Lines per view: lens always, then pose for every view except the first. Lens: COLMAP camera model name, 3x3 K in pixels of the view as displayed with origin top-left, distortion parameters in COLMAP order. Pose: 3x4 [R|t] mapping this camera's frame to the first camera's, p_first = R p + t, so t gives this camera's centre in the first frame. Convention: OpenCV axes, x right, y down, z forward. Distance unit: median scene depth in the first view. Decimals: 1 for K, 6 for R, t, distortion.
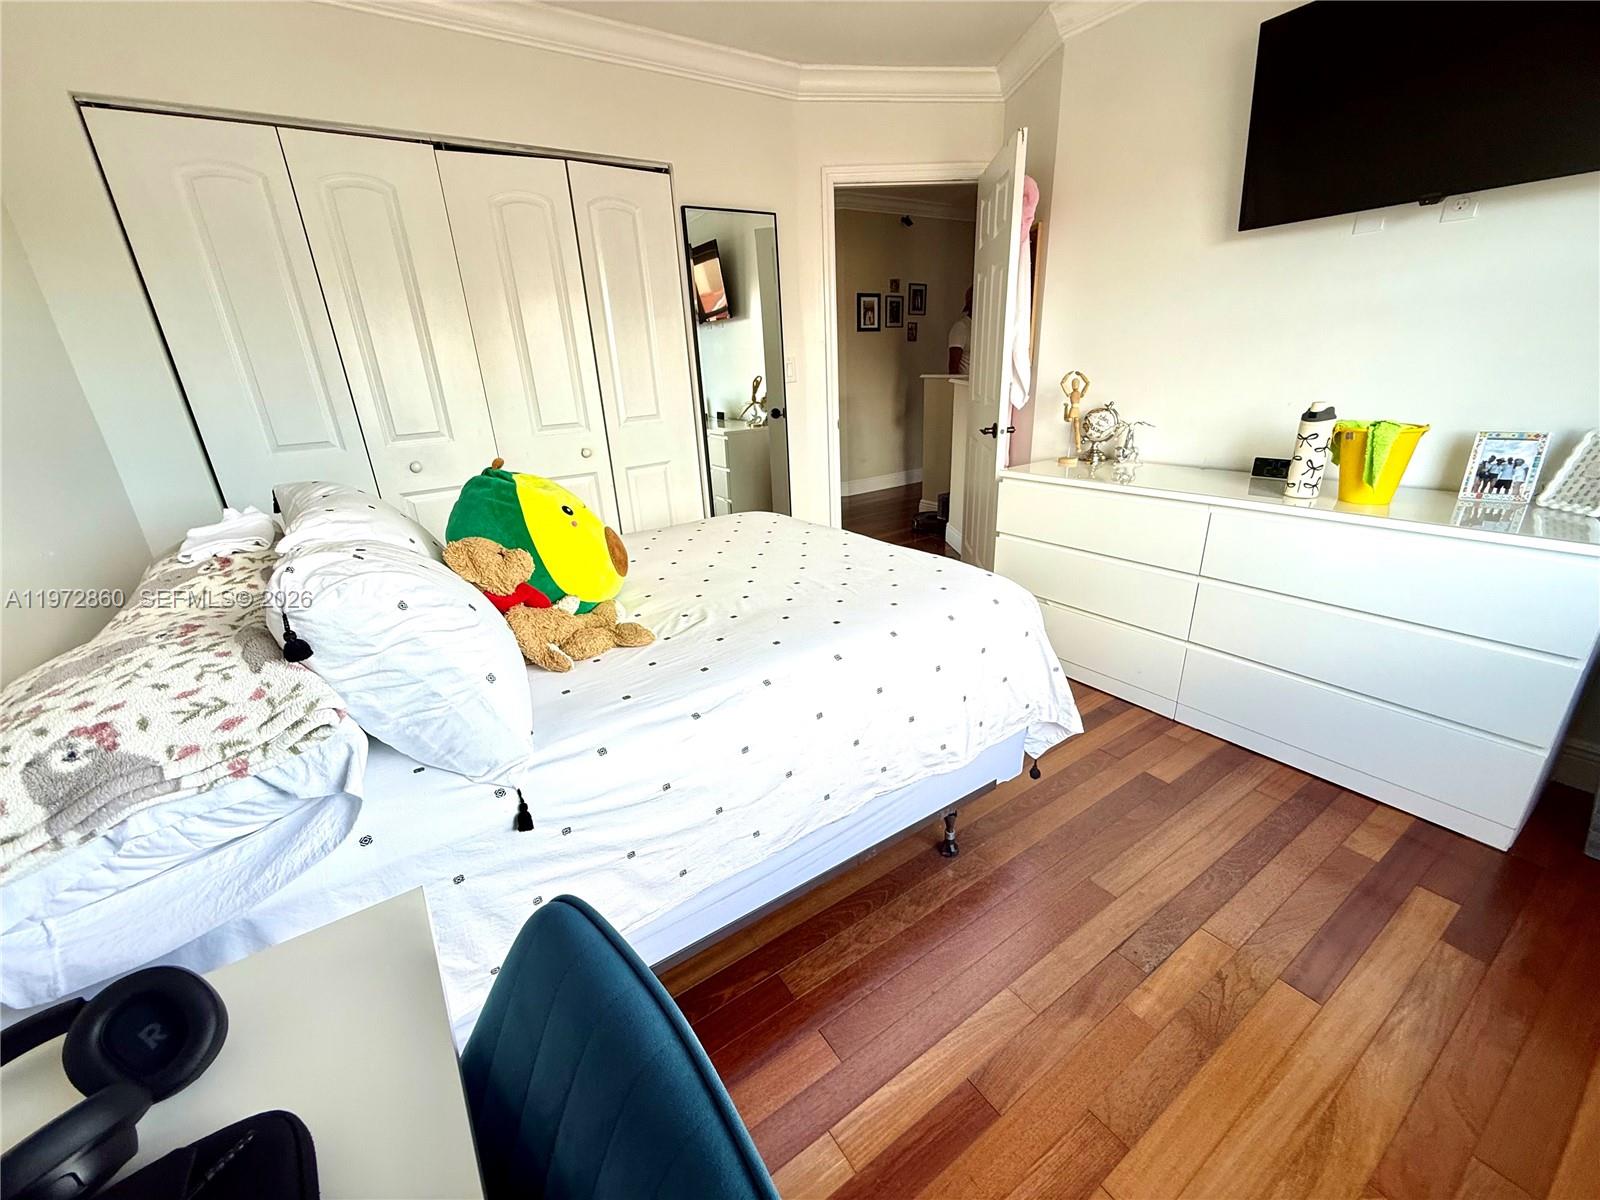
lens RADIAL K [[653.1, 0, 800.0], [0, 653.1, 600.0], [0, 0, 1]] dist [-0.001303, -0.000195]
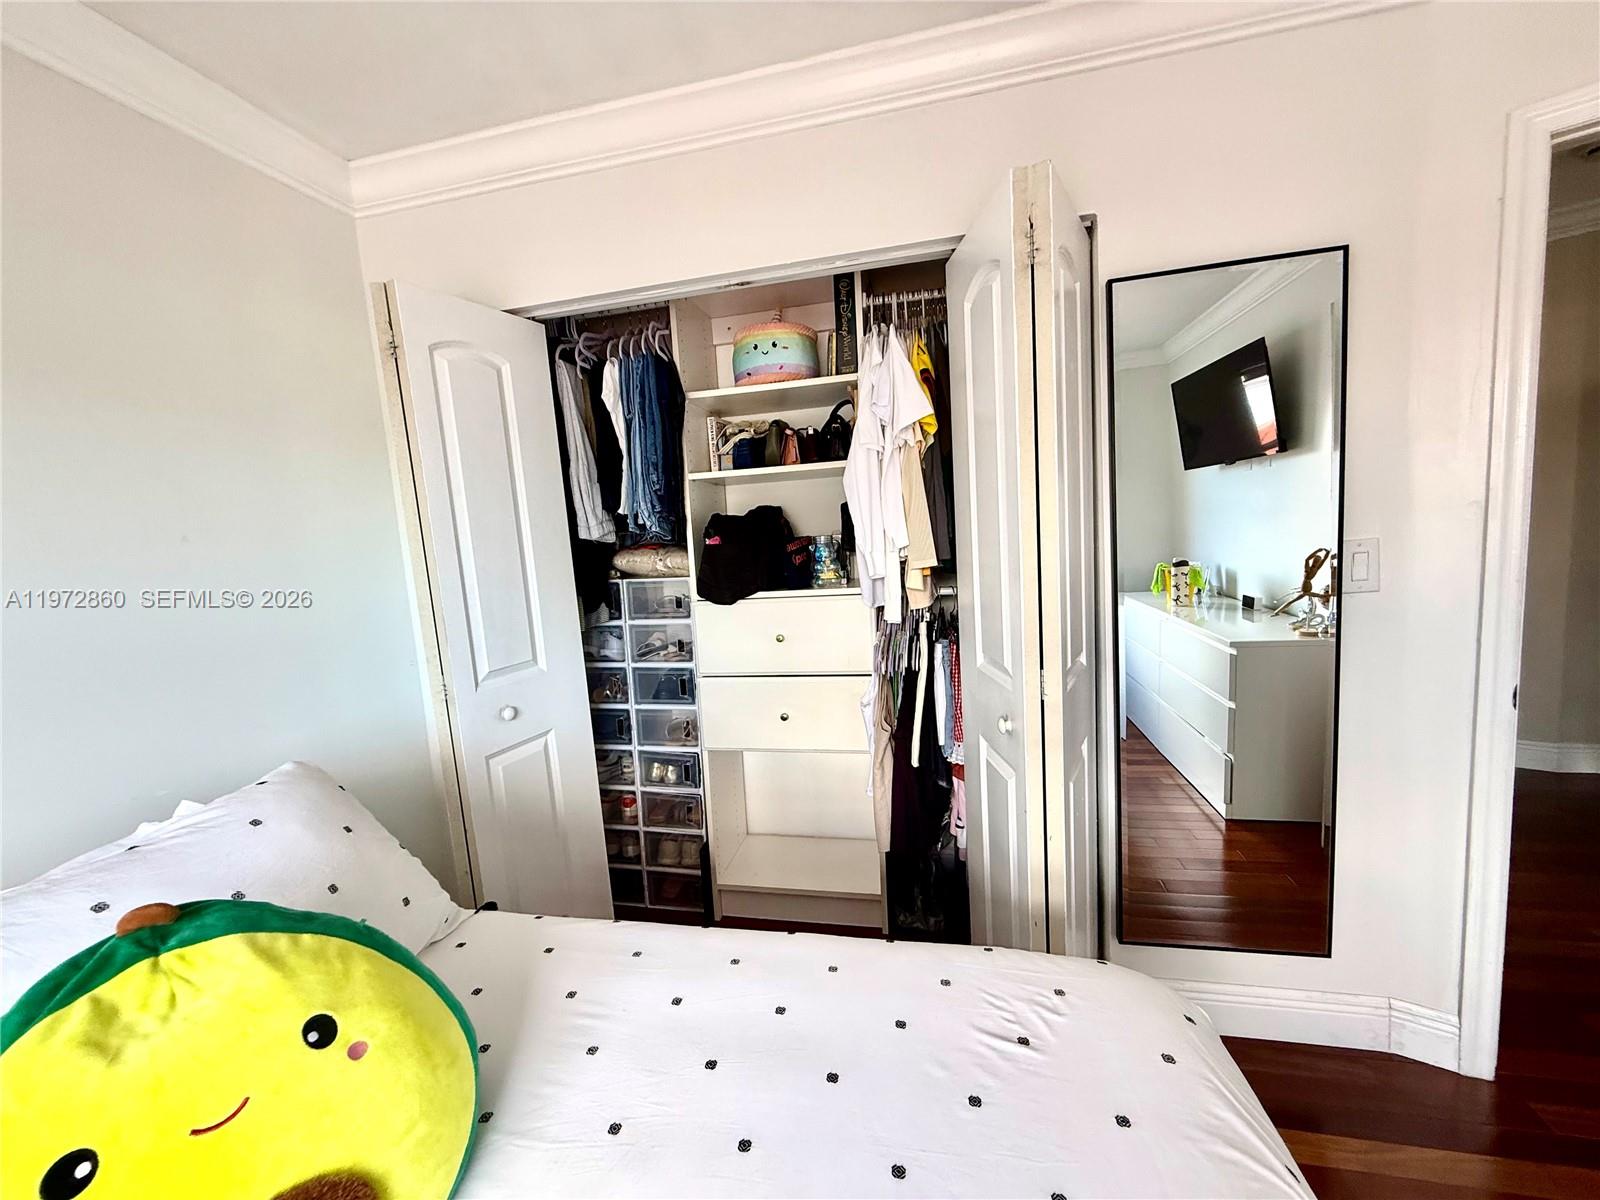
lens RADIAL K [[662.0, 0, 800.0], [0, 662.0, 600.0], [0, 0, 1]] dist [0.011725, 0.000002]
pose [[0.711291, 0.083222, -0.697953, 0.021327], [-0.216362, 0.970677, -0.104756, -0.140349], [0.668769, 0.225523, 0.708440, 0.294299]]
